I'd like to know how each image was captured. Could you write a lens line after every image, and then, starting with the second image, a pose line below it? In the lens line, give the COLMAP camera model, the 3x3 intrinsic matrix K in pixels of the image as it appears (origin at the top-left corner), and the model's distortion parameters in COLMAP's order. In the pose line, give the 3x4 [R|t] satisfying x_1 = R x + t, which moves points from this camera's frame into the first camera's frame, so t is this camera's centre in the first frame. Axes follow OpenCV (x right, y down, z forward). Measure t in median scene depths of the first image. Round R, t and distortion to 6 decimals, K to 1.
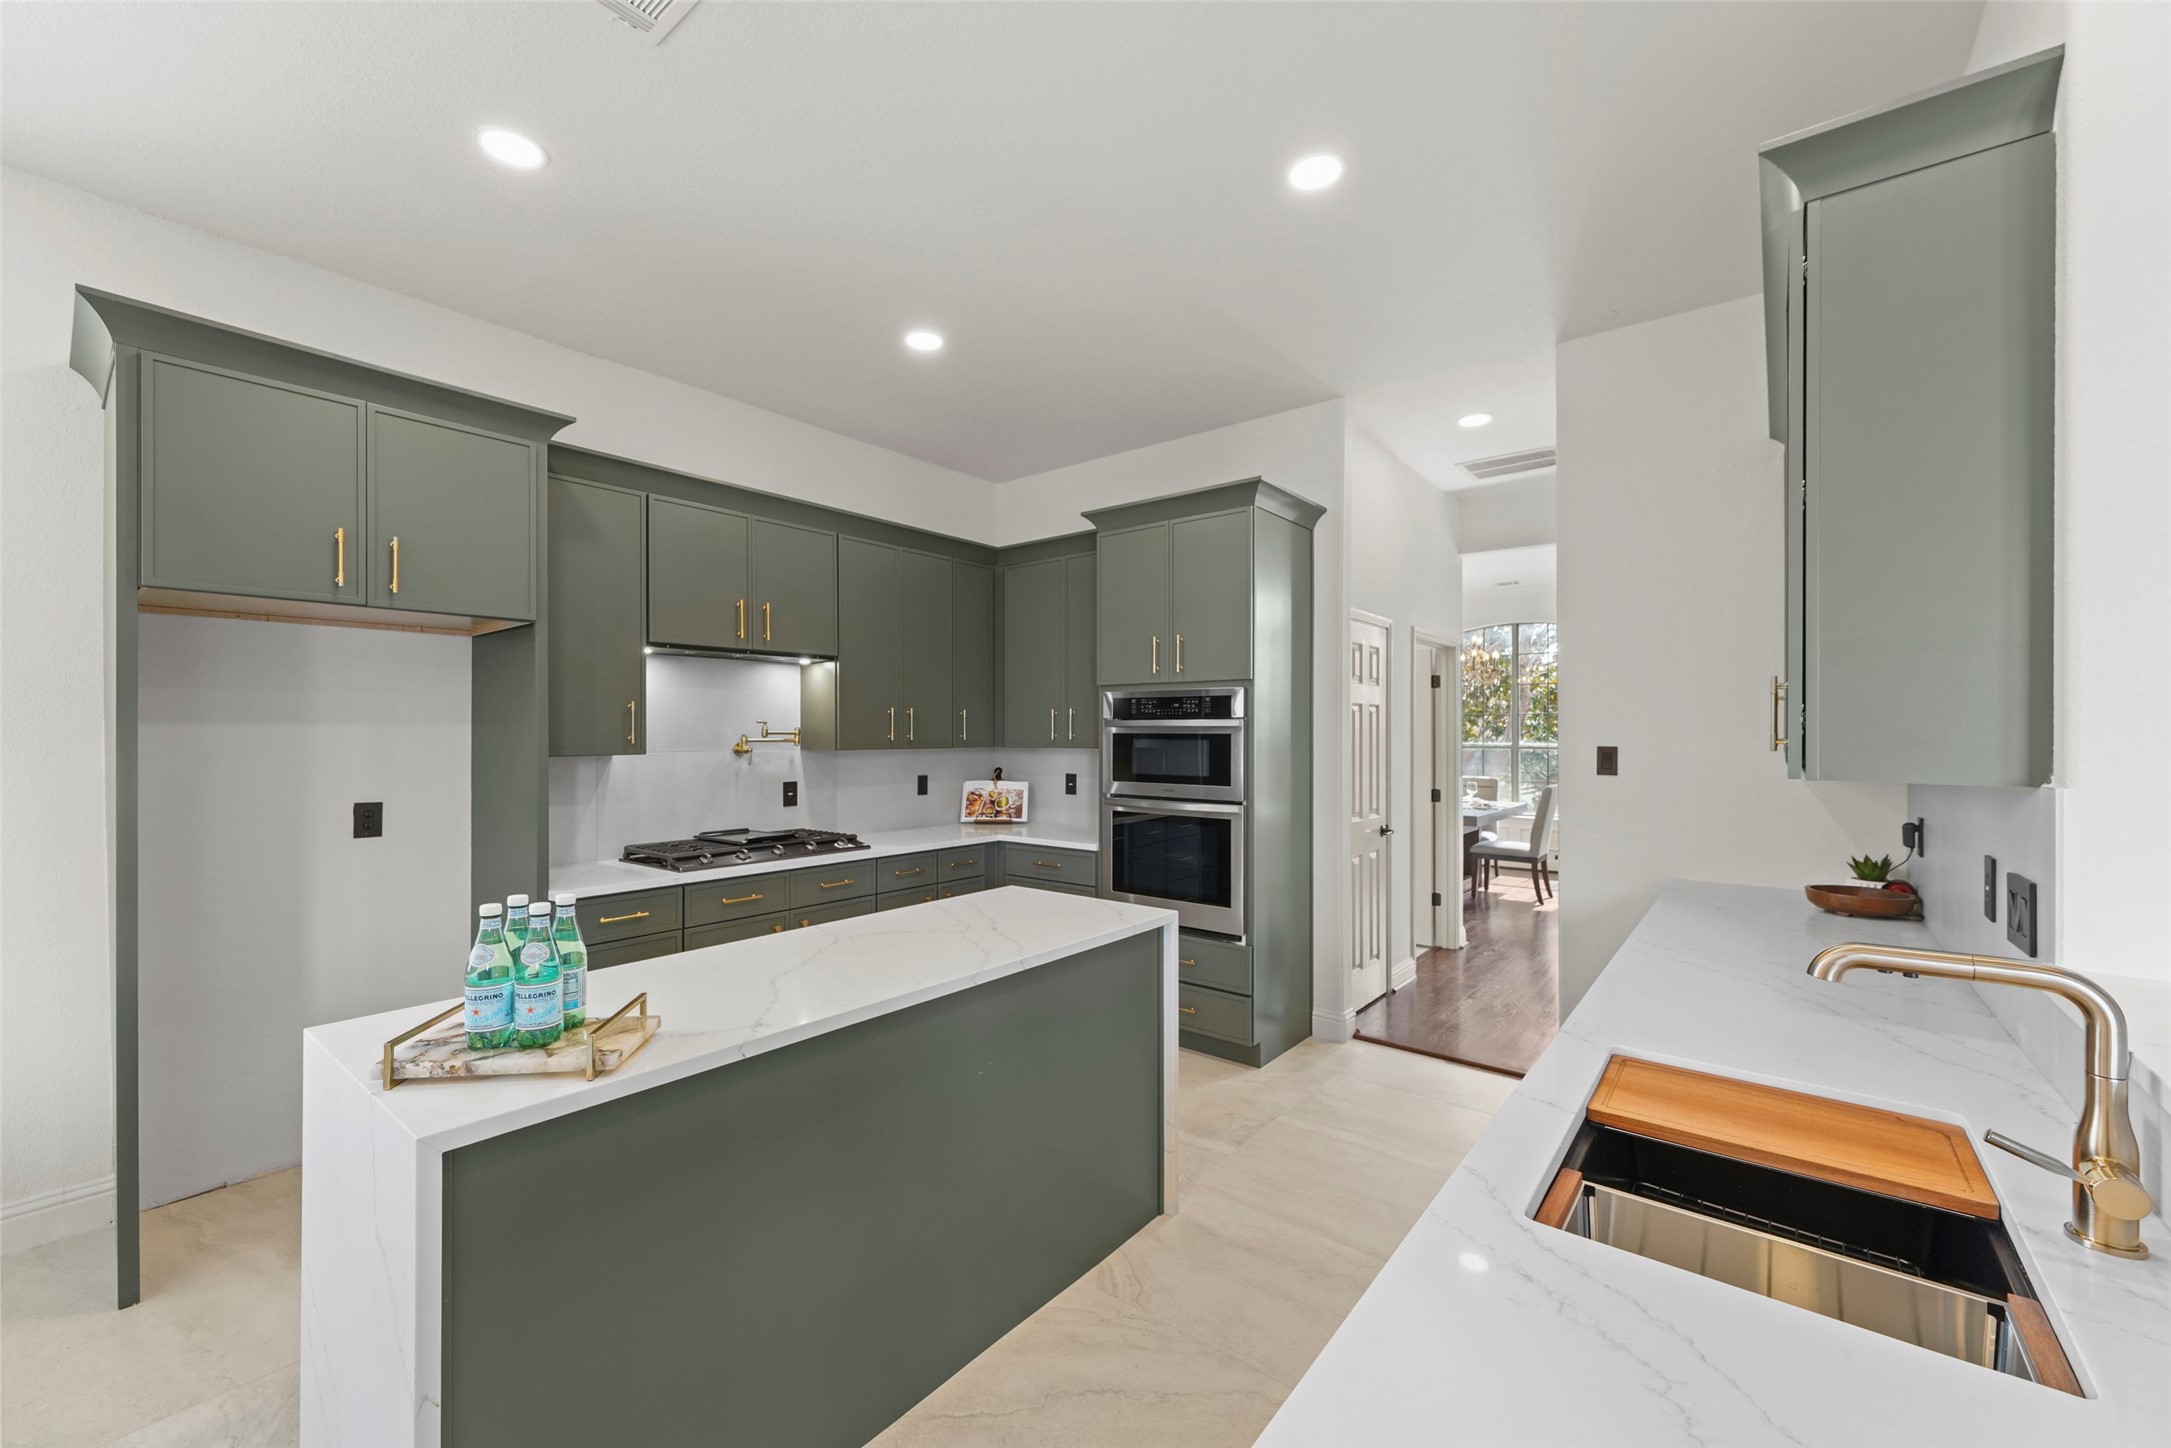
lens RADIAL K [[859.4, 0, 1075.9], [0, 859.4, 725.8], [0, 0, 1]] dist [0.007547, -0.000473]
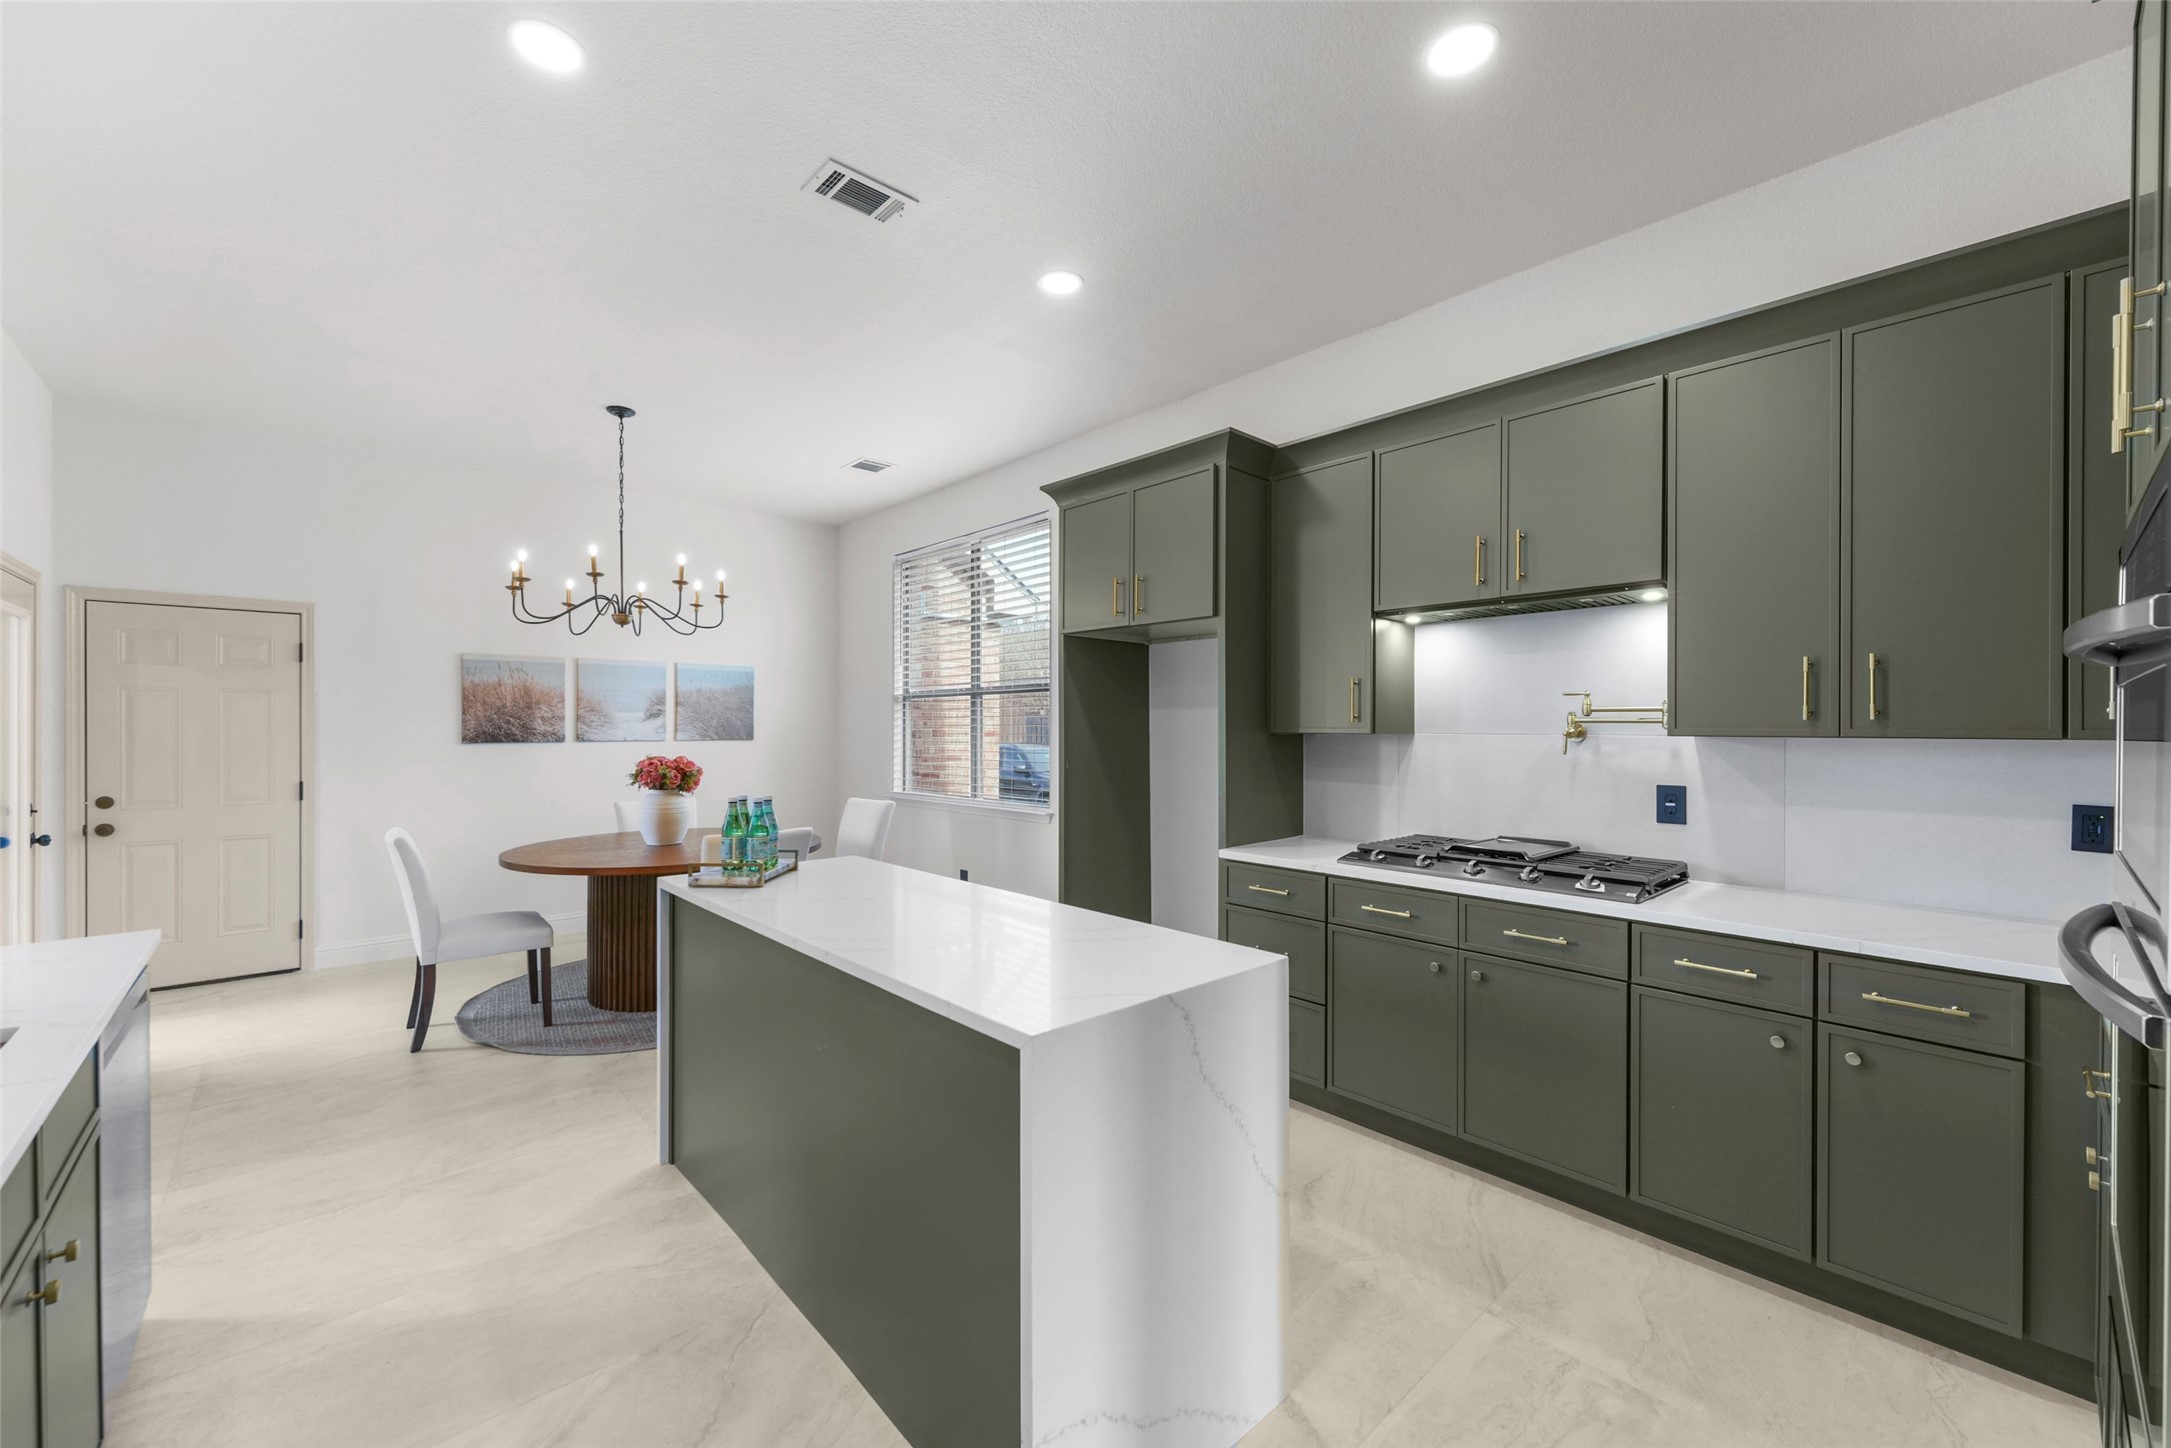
lens RADIAL K [[859.4, 0, 1071.7], [0, 859.4, 728.3], [0, 0, 1]] dist [0.007547, -0.000473]
pose [[-0.164142, 0.006934, -0.986412, 0.386318], [0.009294, 0.999942, 0.005482, 0.015856], [0.986393, -0.008268, -0.164197, 0.692779]]
